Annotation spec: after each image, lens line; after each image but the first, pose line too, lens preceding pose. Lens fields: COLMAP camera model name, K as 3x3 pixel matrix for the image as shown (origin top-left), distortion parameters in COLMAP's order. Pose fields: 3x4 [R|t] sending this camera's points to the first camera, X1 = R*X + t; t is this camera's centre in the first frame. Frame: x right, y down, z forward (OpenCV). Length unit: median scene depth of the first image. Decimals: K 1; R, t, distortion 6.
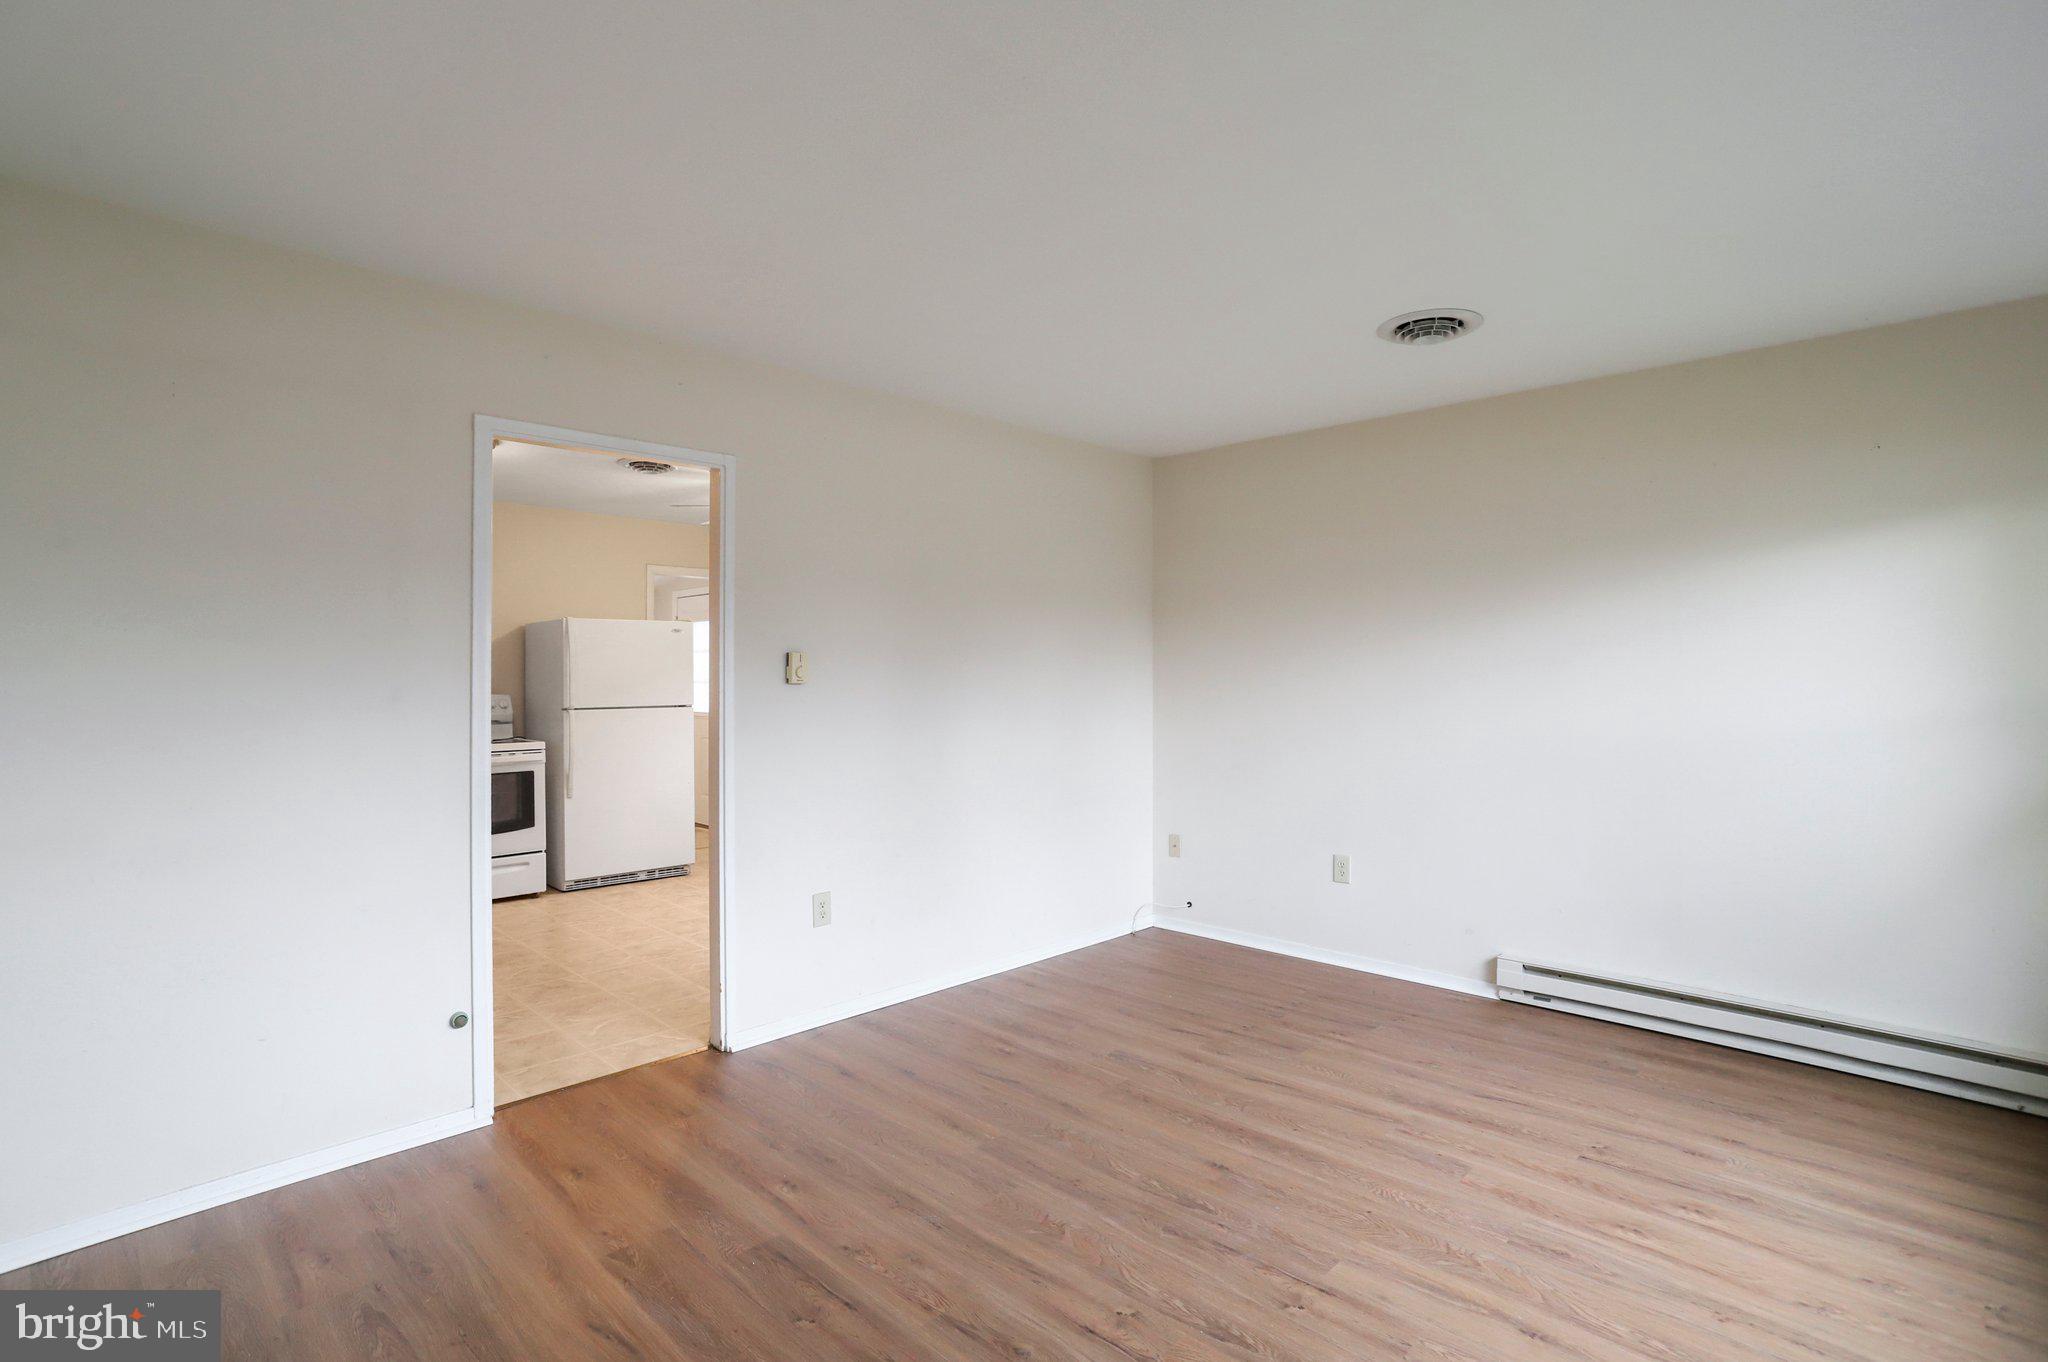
lens RADIAL K [[1024.6, 0, 1018.5], [0, 1024.6, 668.3], [0, 0, 1]] dist [-0.000582, 0.000082]
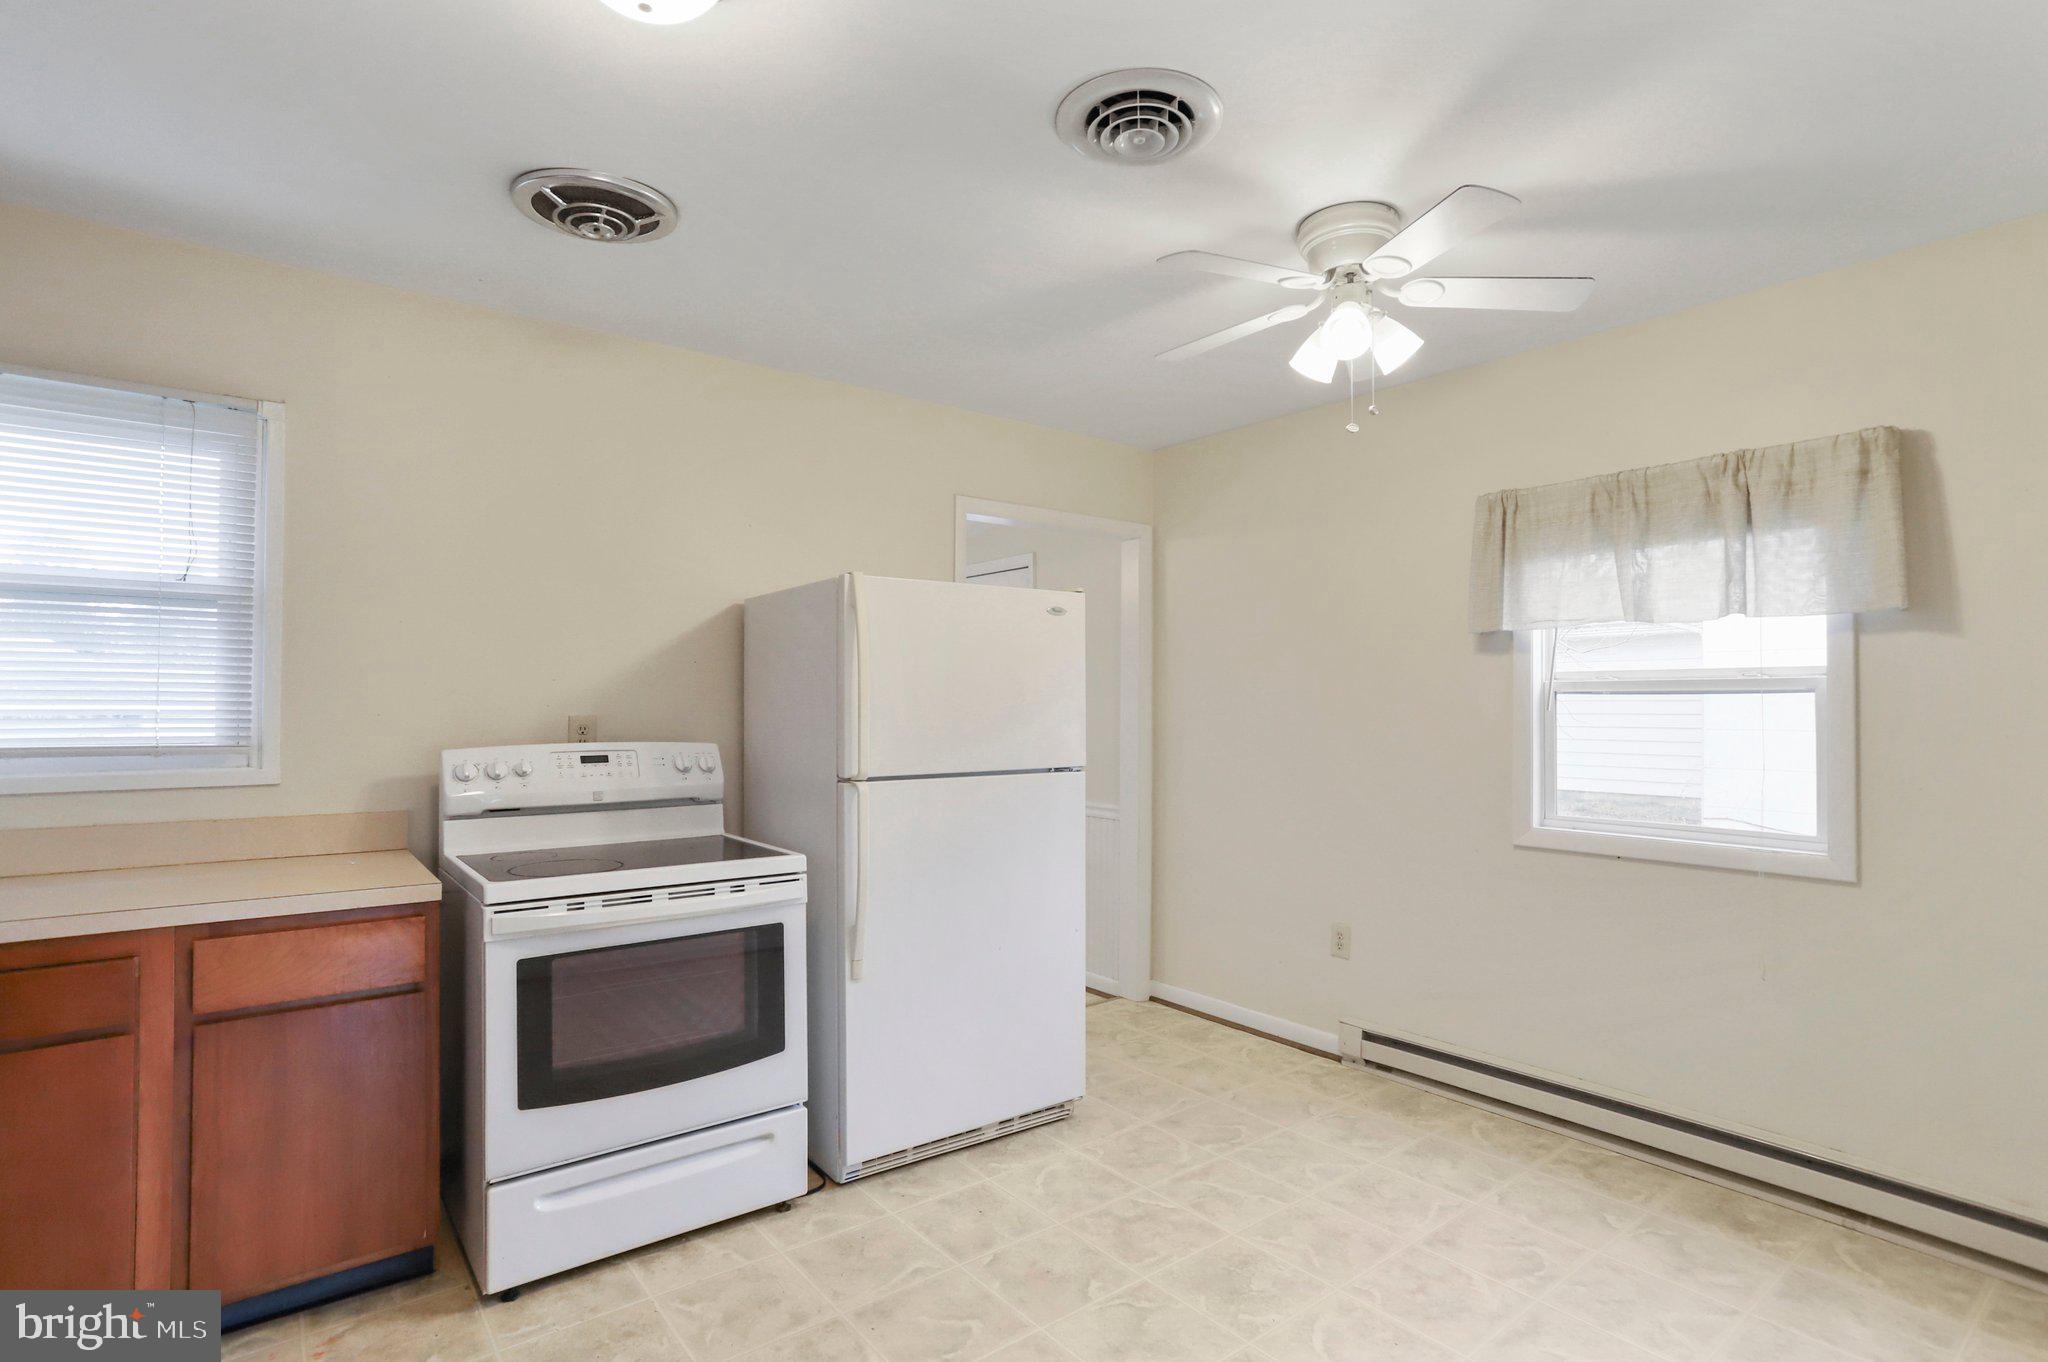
lens RADIAL K [[1025.1, 0, 1036.1], [0, 1025.1, 694.5], [0, 0, 1]] dist [-0.001787, 0.000544]
pose [[0.993368, -0.002096, -0.114960, -0.310113], [0.001606, 0.999989, -0.004358, 0.005223], [0.114968, 0.004144, 0.993361, 0.568530]]
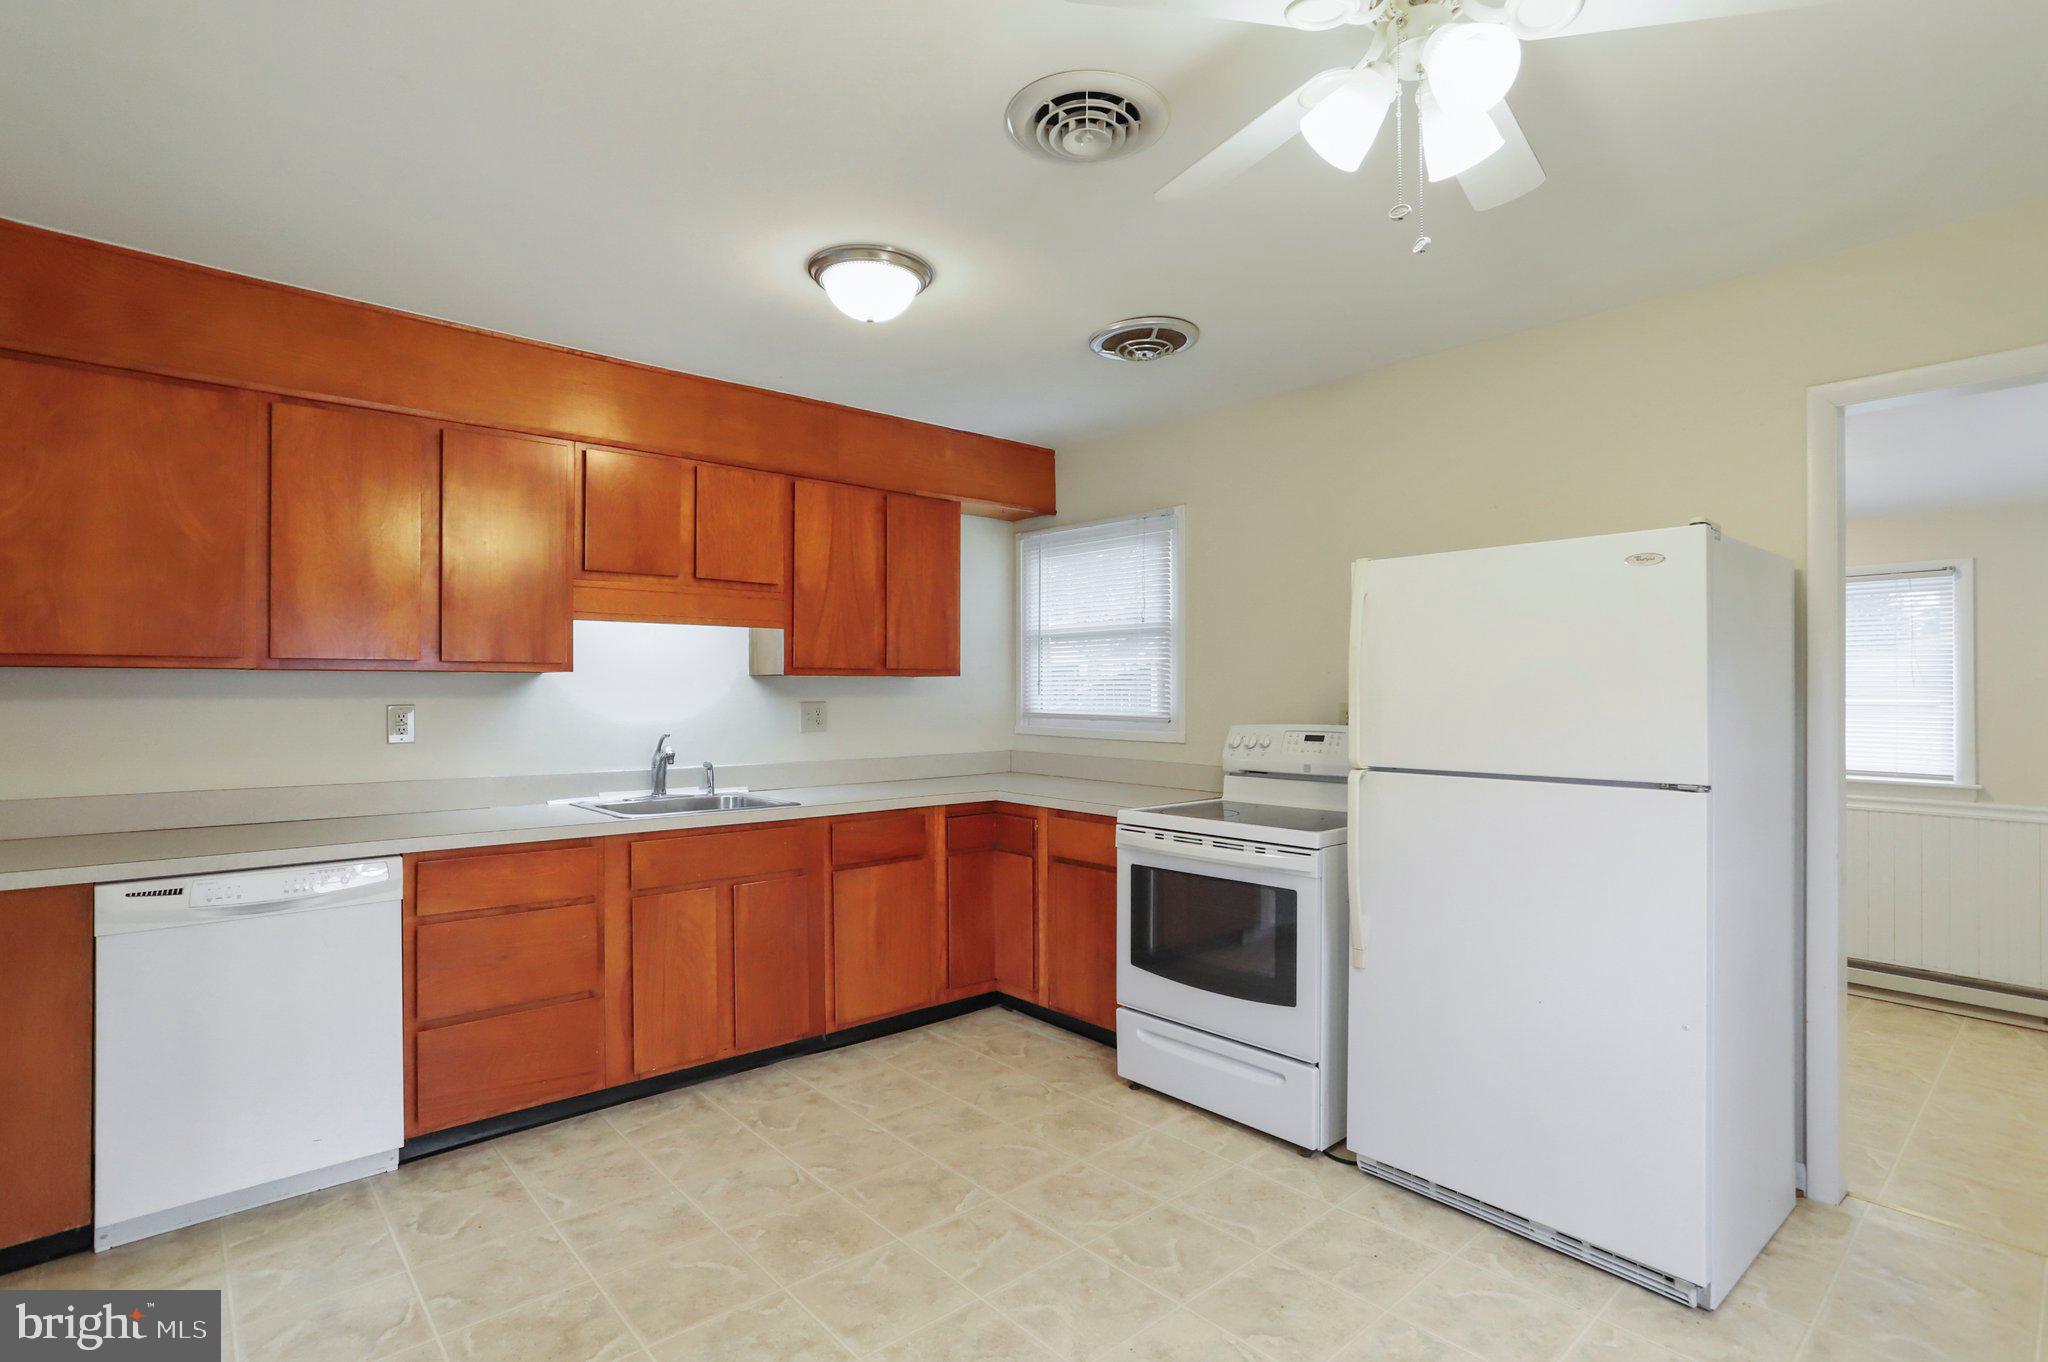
lens RADIAL K [[1025.1, 0, 1036.1], [0, 1025.1, 694.5], [0, 0, 1]] dist [-0.001787, 0.000544]
pose [[-0.058393, -0.002103, -0.998291, 0.011679], [0.004020, 0.999989, -0.002342, 0.008852], [0.998286, -0.004150, -0.058384, 0.890194]]
